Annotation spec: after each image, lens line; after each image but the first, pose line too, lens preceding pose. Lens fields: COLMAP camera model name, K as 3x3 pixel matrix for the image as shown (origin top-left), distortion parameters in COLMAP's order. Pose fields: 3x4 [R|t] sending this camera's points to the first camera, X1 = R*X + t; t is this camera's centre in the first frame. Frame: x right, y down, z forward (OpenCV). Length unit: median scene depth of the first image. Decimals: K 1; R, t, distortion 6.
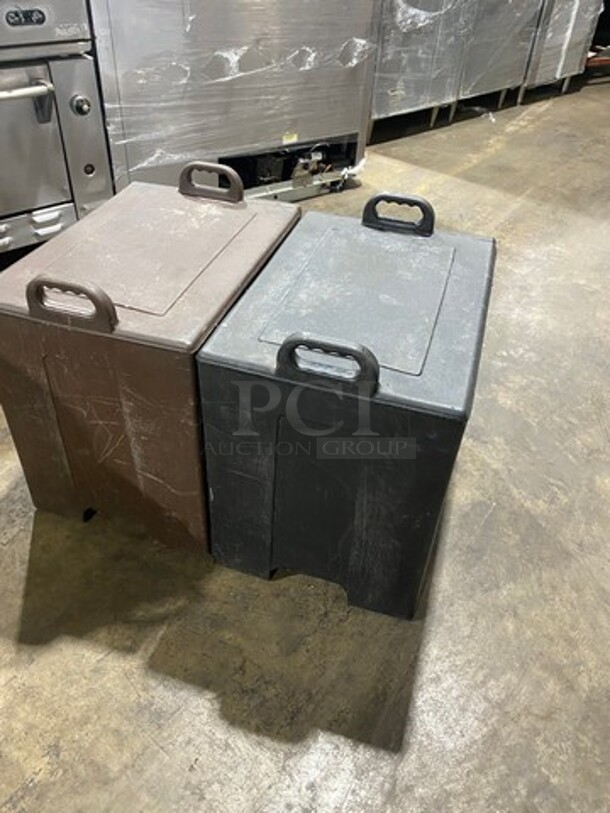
lens RADIAL K [[616.0, 0, 304.3], [0, 616.0, 400.4], [0, 0, 1]] dist [0.004528, 0.002317]
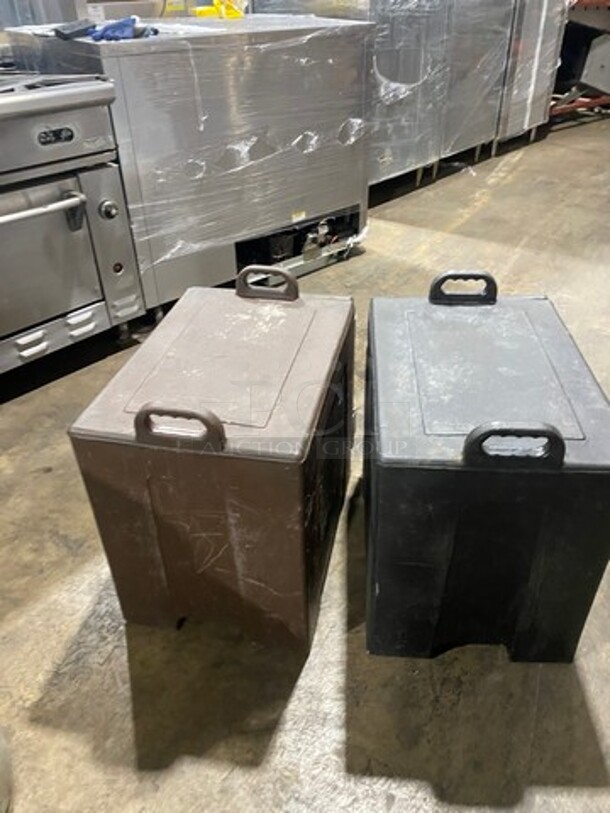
lens RADIAL K [[616.0, 0, 311.6], [0, 616.0, 403.7], [0, 0, 1]] dist [0.004528, 0.002317]
pose [[0.994086, -0.101547, 0.038485, -0.109579], [0.103995, 0.992245, -0.068080, -0.057867], [-0.031274, 0.071680, 0.996937, -0.018041]]
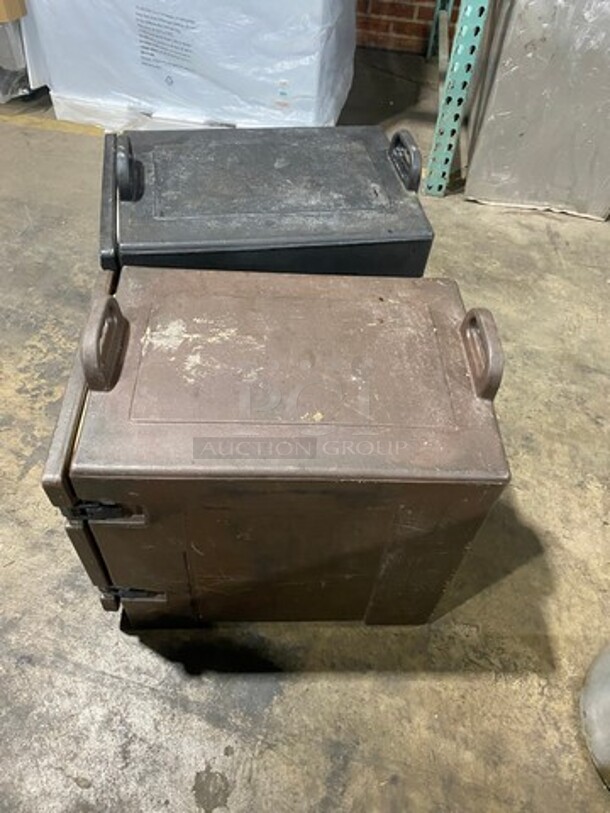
lens RADIAL K [[616.0, 0, 304.6], [0, 616.0, 407.5], [0, 0, 1]] dist [0.004528, 0.002317]
pose [[-0.305855, -0.780216, 0.545633, -0.488105], [0.553022, 0.320916, 0.768882, -0.555038], [-0.774996, 0.536914, 0.333323, 0.526399]]
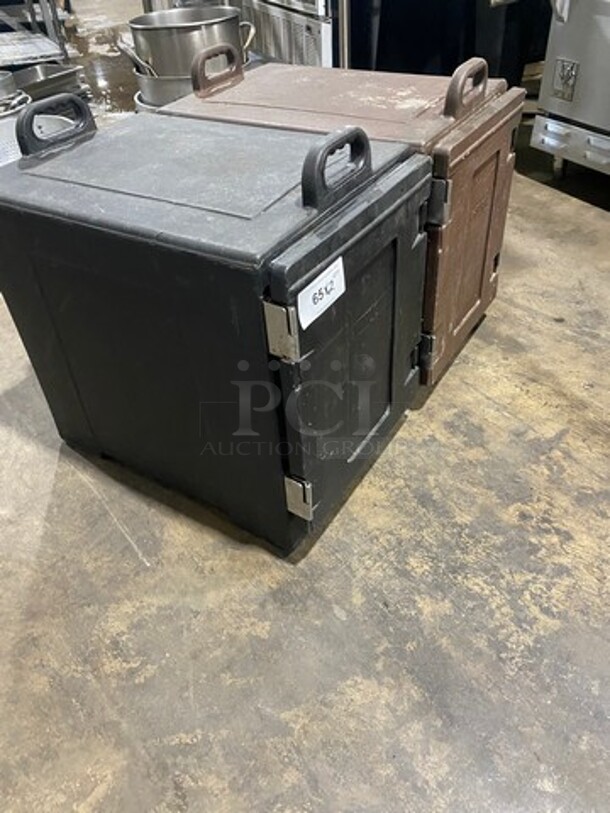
lens RADIAL K [[616.0, 0, 305.6], [0, 616.0, 403.7], [0, 0, 1]] dist [0.004528, 0.002317]
pose [[-0.256594, 0.600120, -0.757638, 0.572249], [-0.581492, 0.530290, 0.616976, -0.397555], [0.772027, 0.598873, 0.212896, 0.724406]]
